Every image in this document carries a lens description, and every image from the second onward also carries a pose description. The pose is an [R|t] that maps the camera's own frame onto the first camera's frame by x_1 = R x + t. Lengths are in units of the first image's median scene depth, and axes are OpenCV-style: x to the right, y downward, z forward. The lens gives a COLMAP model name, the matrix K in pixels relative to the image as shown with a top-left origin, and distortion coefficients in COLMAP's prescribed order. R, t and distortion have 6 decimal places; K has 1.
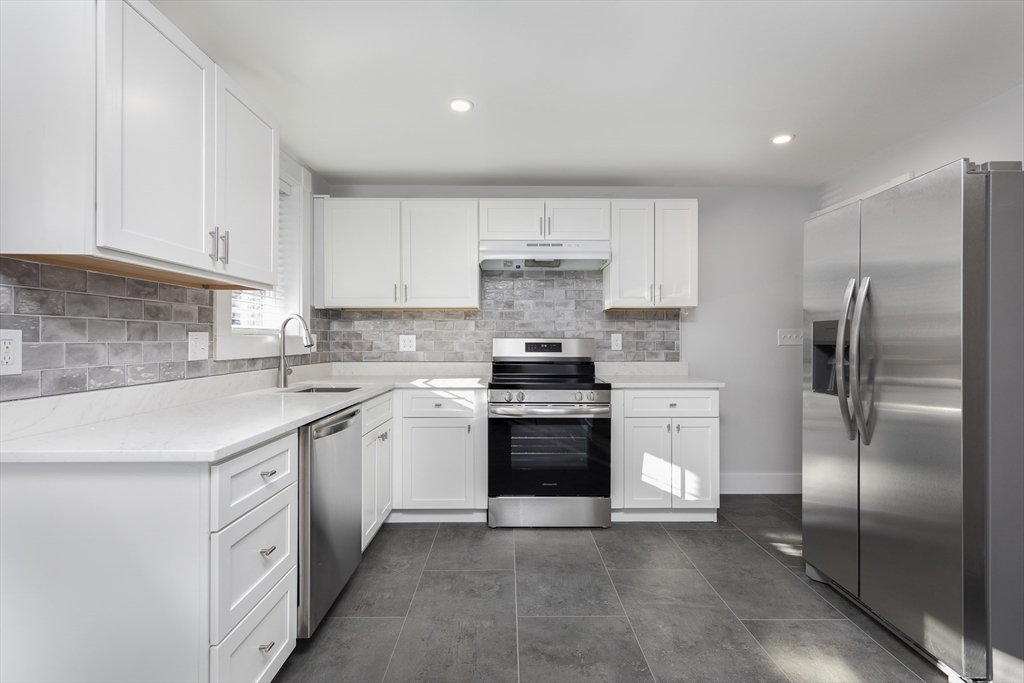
lens RADIAL K [[490.5, 0, 512.0], [0, 490.5, 341.5], [0, 0, 1]] dist [0.000773, 0.000002]
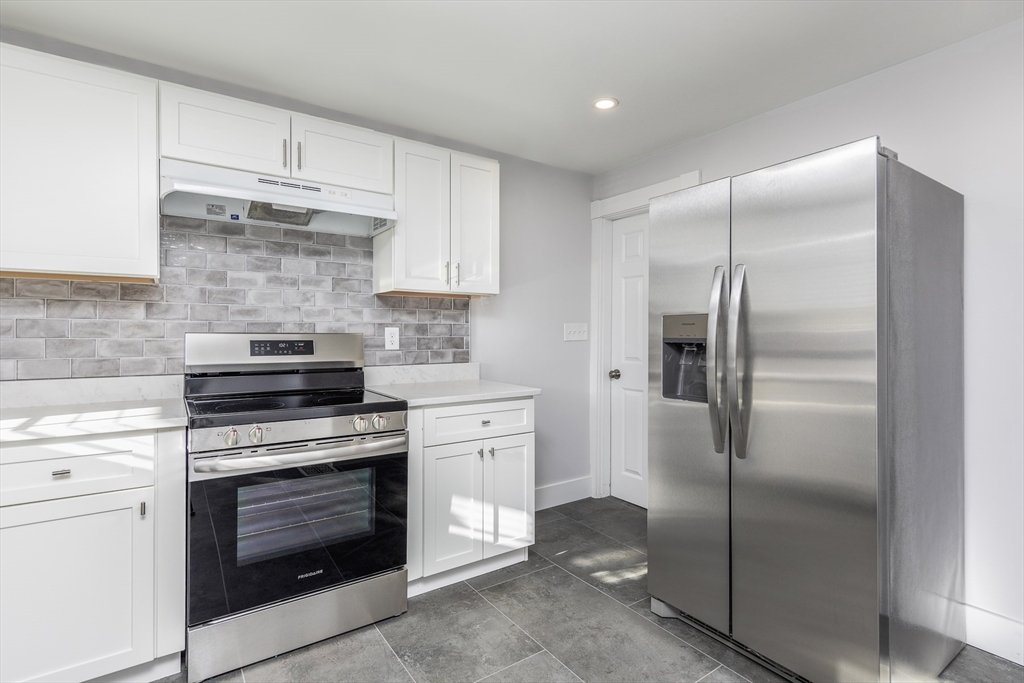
lens RADIAL K [[502.9, 0, 535.3], [0, 502.9, 332.6], [0, 0, 1]] dist [0.001856, 0.000490]
pose [[0.810442, 0.001178, 0.585817, -0.056576], [0.001624, 0.999990, -0.004257, -0.004853], [-0.585816, 0.004401, 0.810432, 0.295348]]
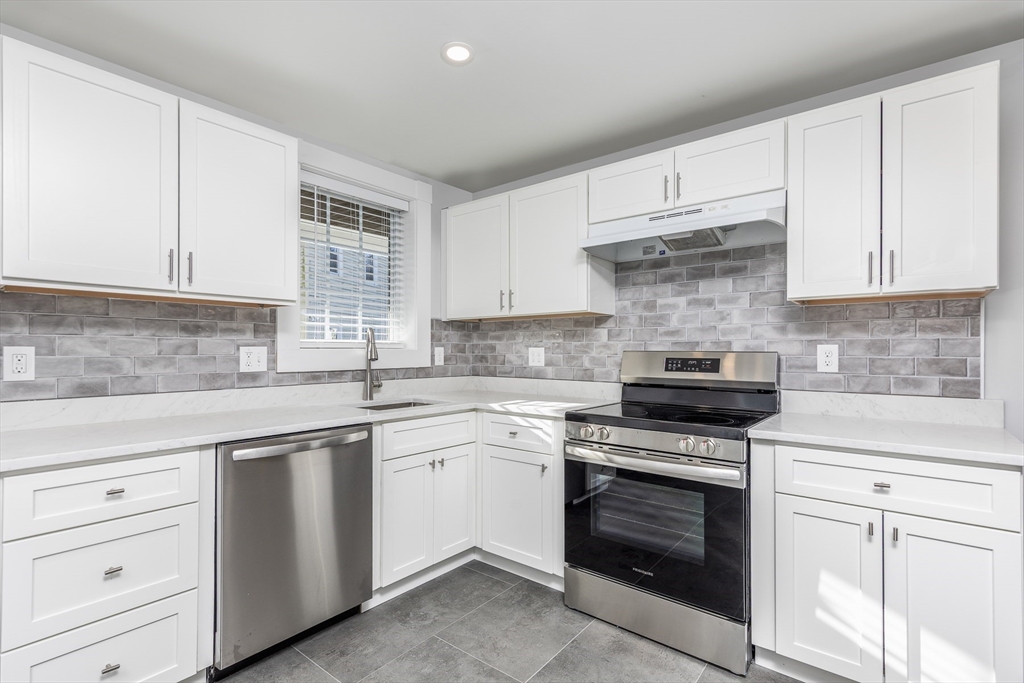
lens RADIAL K [[483.9, 0, 484.7], [0, 483.9, 349.3], [0, 0, 1]] dist [0.001269, 0.000373]
pose [[0.761797, -0.000486, -0.647816, 0.301228], [-0.003811, 0.999979, -0.005233, -0.005916], [0.647805, 0.006455, 0.761779, 0.319113]]
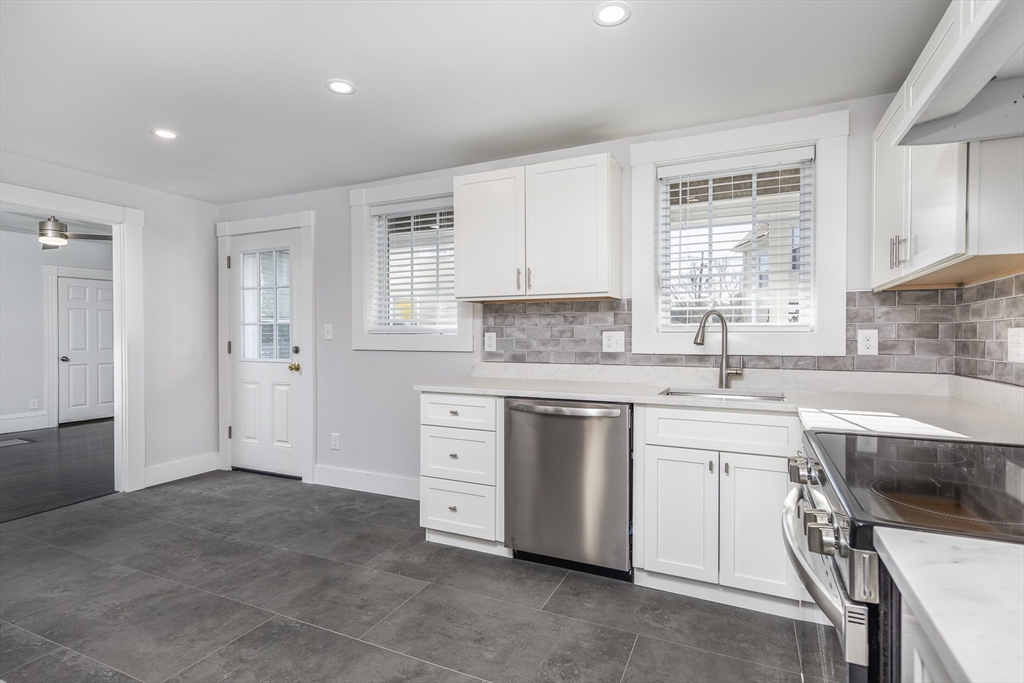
lens RADIAL K [[477.0, 0, 536.2], [0, 477.0, 342.8], [0, 0, 1]] dist [0.001009, 0.000183]
pose [[-0.393780, 0.008922, -0.919162, 0.420787], [-0.005528, 0.999912, 0.012074, -0.001652], [0.919188, 0.009836, -0.393696, 0.841461]]
